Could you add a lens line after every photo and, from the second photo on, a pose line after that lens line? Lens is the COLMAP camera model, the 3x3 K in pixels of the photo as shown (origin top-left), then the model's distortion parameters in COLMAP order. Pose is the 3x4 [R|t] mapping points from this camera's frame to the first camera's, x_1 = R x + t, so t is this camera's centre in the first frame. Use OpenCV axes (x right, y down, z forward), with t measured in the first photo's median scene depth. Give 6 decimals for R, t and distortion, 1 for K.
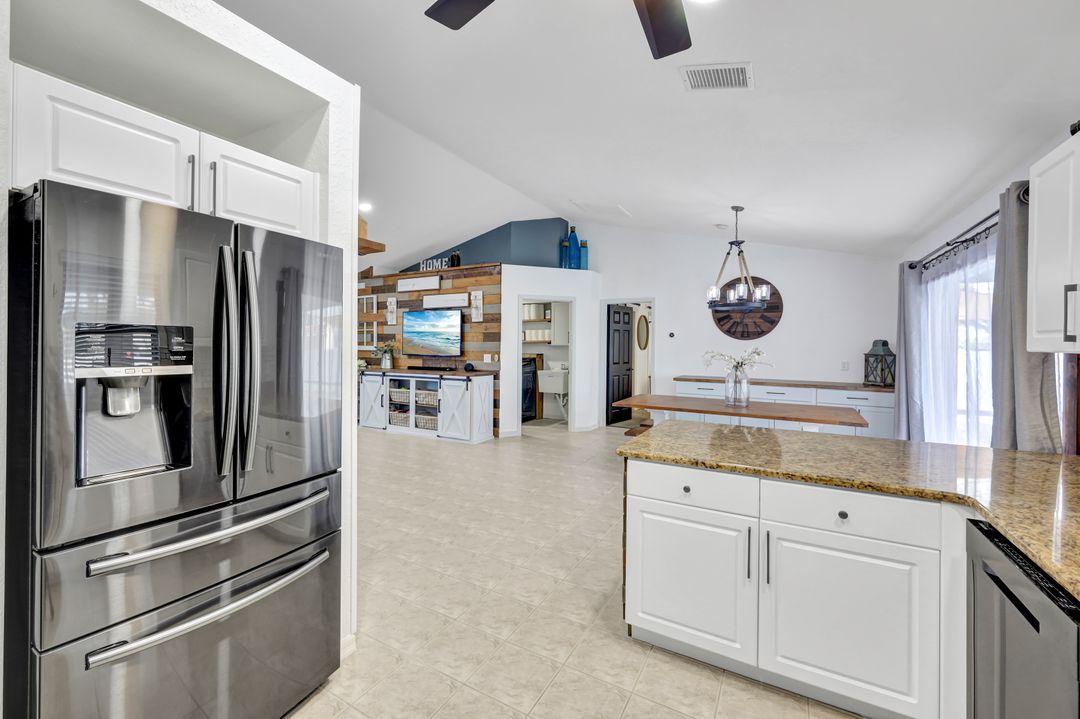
lens RADIAL K [[441.0, 0, 526.2], [0, 441.0, 339.5], [0, 0, 1]] dist [-0.002303, 0.000539]
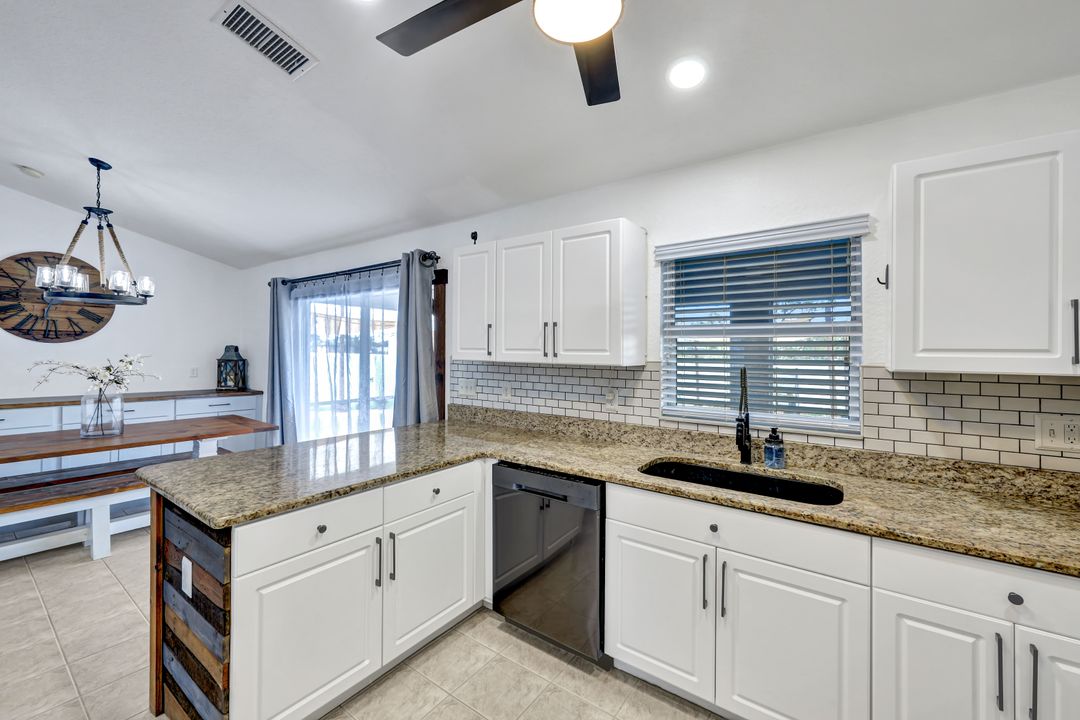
lens RADIAL K [[441.0, 0, 543.7], [0, 441.0, 351.8], [0, 0, 1]] dist [-0.002303, 0.000539]
pose [[0.104392, -0.003022, 0.994532, -0.120556], [-0.022706, 0.999727, 0.005421, -0.005206], [-0.994277, -0.023148, 0.104295, 0.133144]]
